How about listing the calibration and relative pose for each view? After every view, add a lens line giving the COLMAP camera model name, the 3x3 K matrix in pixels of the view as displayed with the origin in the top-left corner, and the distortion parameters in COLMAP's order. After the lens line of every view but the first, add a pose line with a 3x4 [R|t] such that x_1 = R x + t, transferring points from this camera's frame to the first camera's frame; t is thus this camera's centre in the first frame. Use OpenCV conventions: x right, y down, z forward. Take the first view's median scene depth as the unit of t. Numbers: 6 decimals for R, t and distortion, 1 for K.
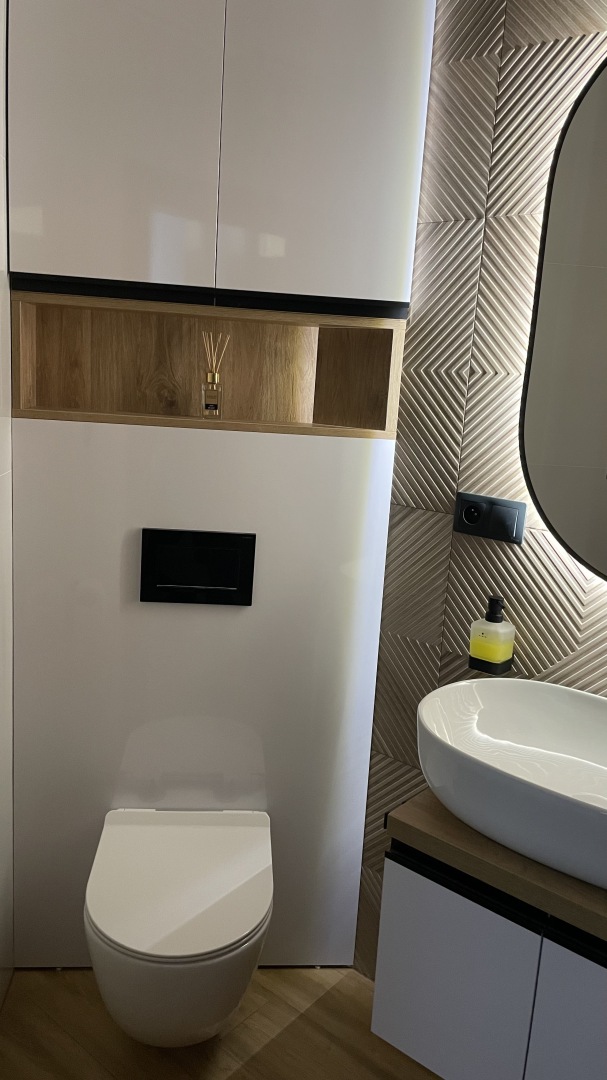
lens RADIAL K [[823.1, 0, 295.4], [0, 823.1, 536.9], [0, 0, 1]] dist [0.071717, -0.102236]
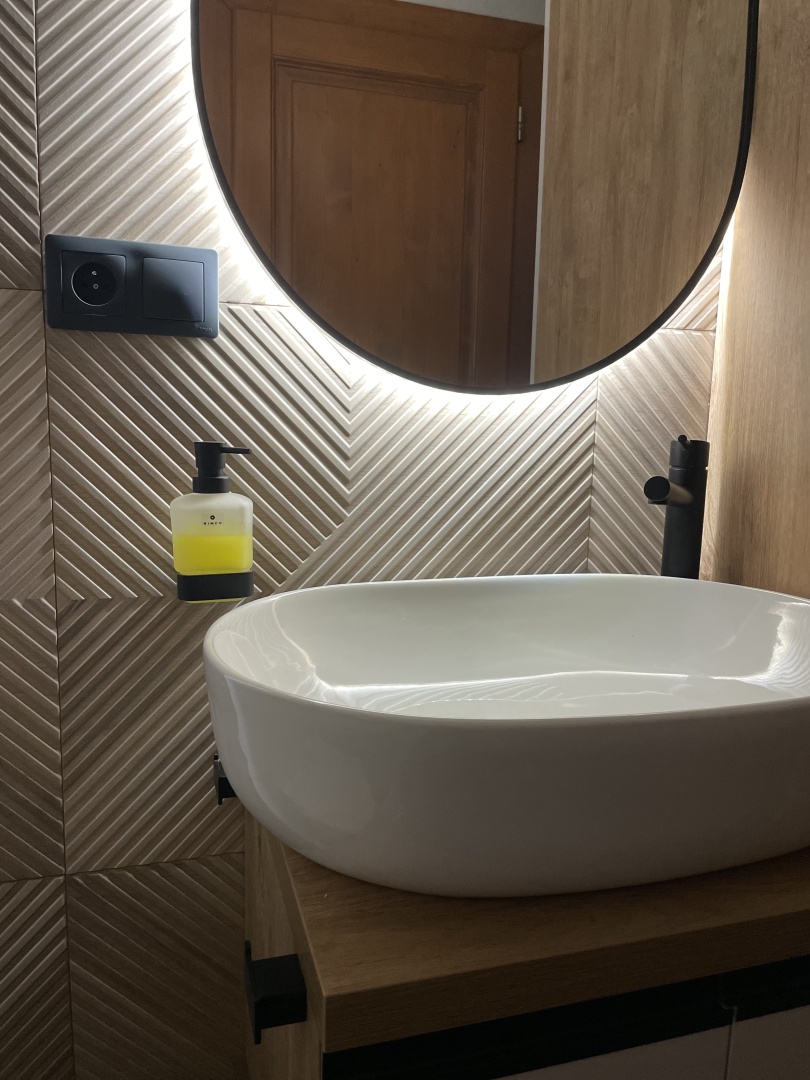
lens RADIAL K [[823.4, 0, 409.4], [0, 823.4, 536.9], [0, 0, 1]] dist [0.073411, -0.107028]
pose [[0.537086, -0.171320, 0.825946, -0.094832], [0.175538, 0.980422, 0.089215, 0.097707], [-0.825060, 0.097069, 0.556645, 0.600204]]
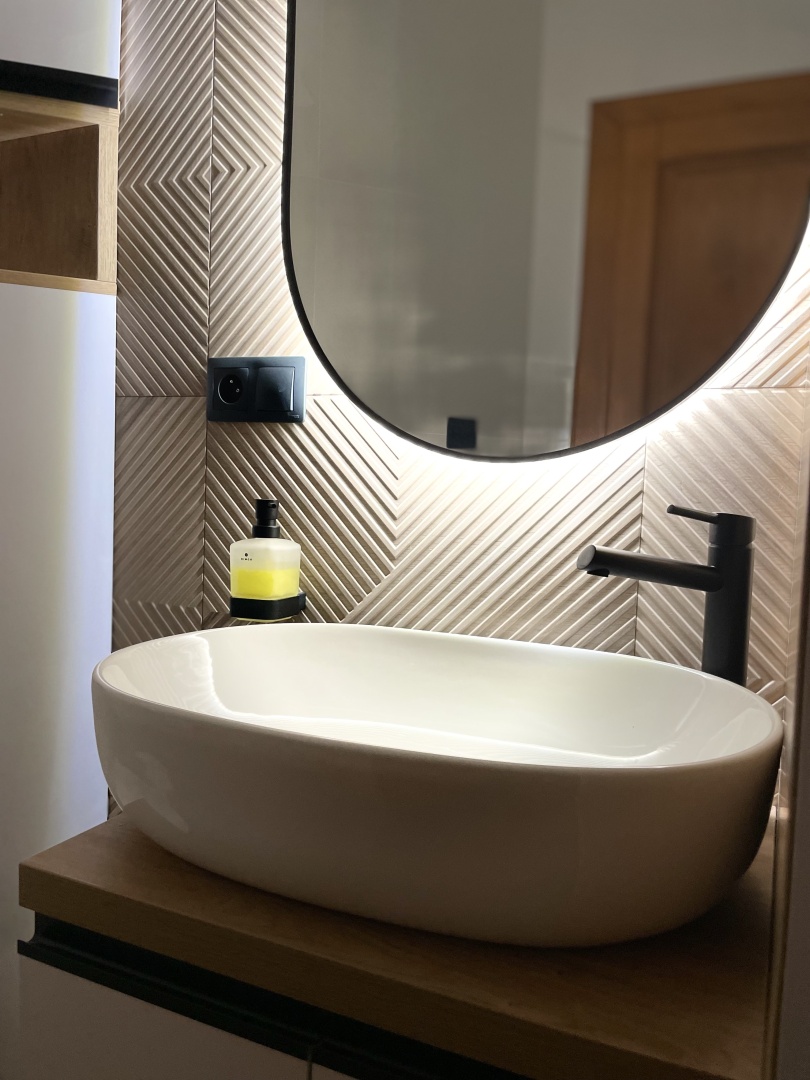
lens RADIAL K [[823.4, 0, 409.5], [0, 823.4, 538.4], [0, 0, 1]] dist [0.073411, -0.107028]
pose [[0.960129, -0.039742, 0.276718, 0.160769], [0.073768, 0.990778, -0.113658, 0.170598], [-0.269649, 0.129539, 0.954206, 0.347730]]
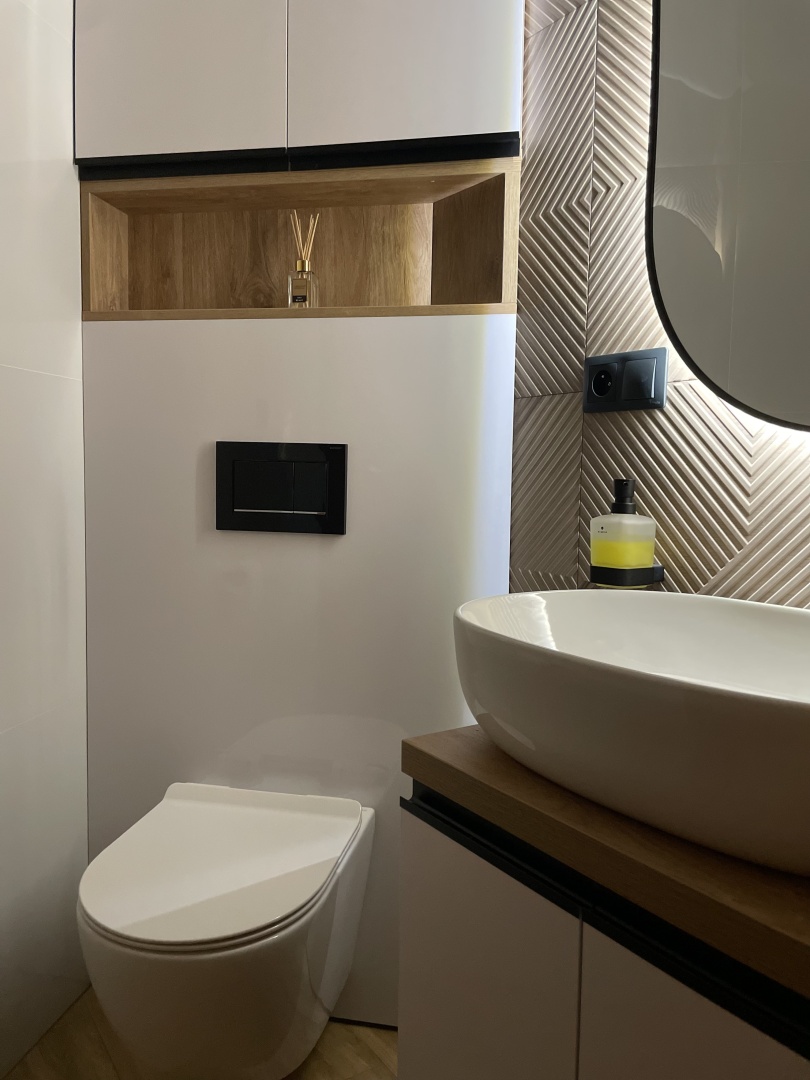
lens RADIAL K [[823.4, 0, 399.8], [0, 823.4, 536.7], [0, 0, 1]] dist [0.073411, -0.107028]
pose [[0.960630, -0.023317, -0.276851, 0.236634], [-0.013789, 0.991243, -0.131329, 0.202991], [0.277489, 0.129976, 0.951896, 0.261855]]
